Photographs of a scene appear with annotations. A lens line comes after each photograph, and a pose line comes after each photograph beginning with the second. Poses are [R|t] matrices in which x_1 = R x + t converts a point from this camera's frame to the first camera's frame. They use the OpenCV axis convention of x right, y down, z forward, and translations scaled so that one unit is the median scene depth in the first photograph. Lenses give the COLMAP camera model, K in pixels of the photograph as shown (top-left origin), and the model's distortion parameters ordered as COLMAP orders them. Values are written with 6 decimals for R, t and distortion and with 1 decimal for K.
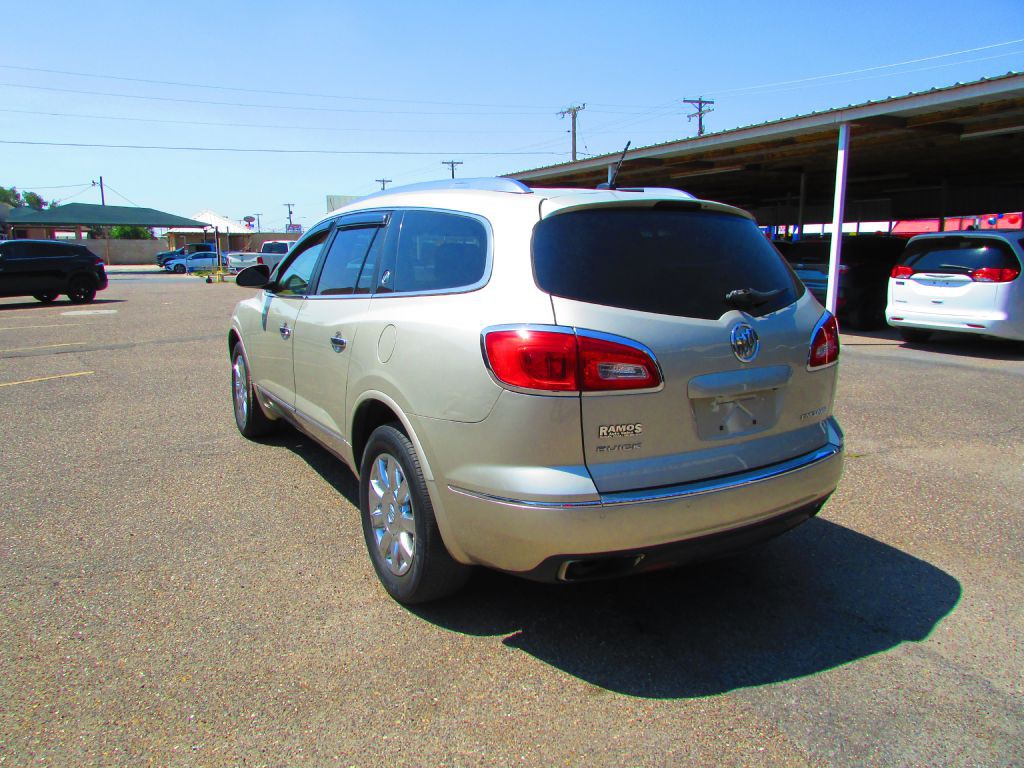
lens RADIAL K [[730.6, 0, 492.3], [0, 730.6, 375.8], [0, 0, 1]] dist [-0.018473, -0.001576]
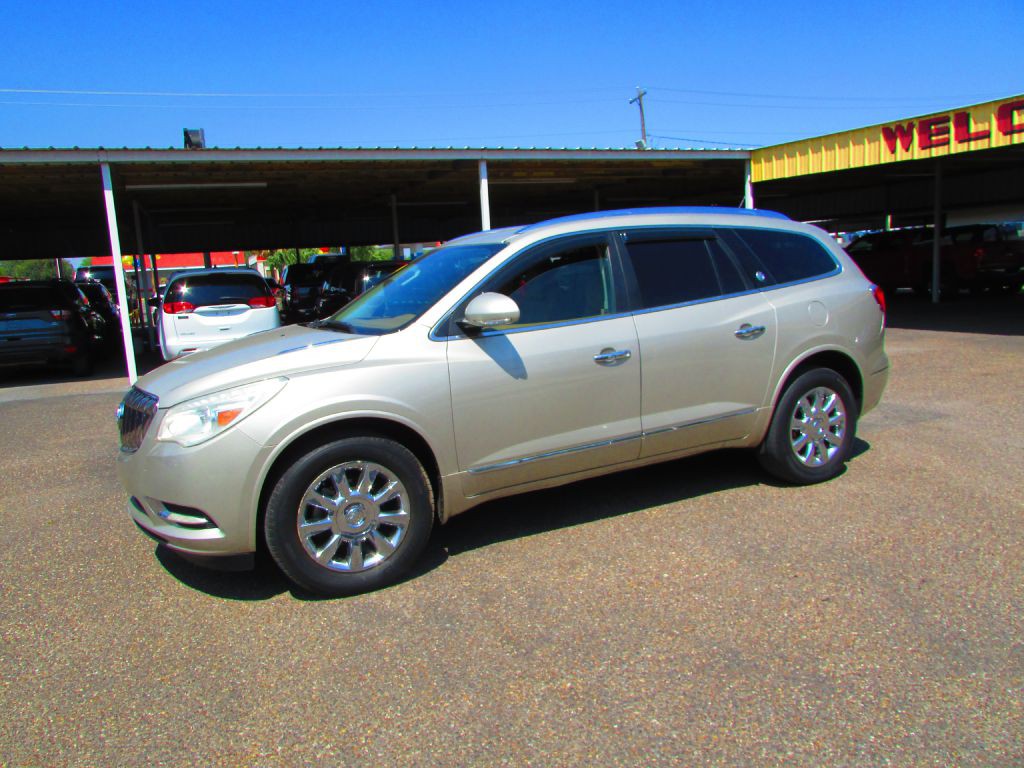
lens RADIAL K [[724.8, 0, 512.0], [0, 724.8, 384.0], [0, 0, 1]] dist [-0.052780, 0.040796]
pose [[0.046088, -0.160678, 0.985930, -0.483445], [0.226039, 0.963057, 0.146384, -0.076022], [-0.973027, 0.216112, 0.080705, 0.442445]]
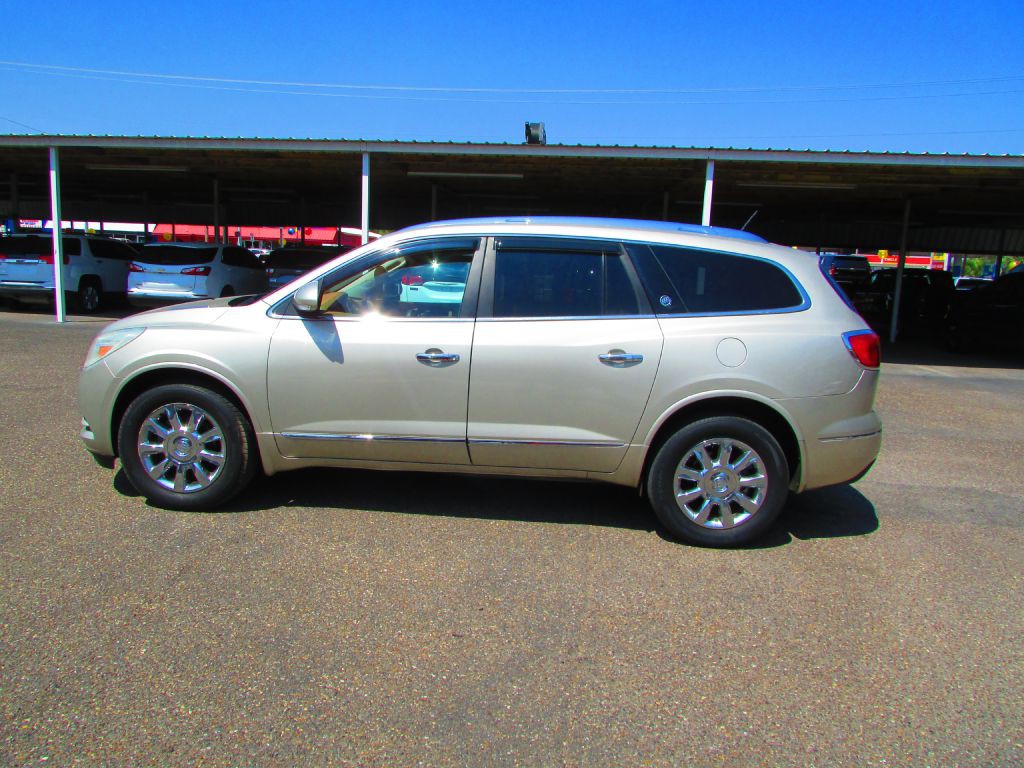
lens RADIAL K [[729.4, 0, 512.0], [0, 729.4, 384.0], [0, 0, 1]] dist [-0.019045, -0.004189]
pose [[0.527461, -0.113247, 0.841998, -0.418183], [0.102826, 0.992300, 0.069048, -0.033172], [-0.843334, 0.050159, 0.535044, 0.186069]]
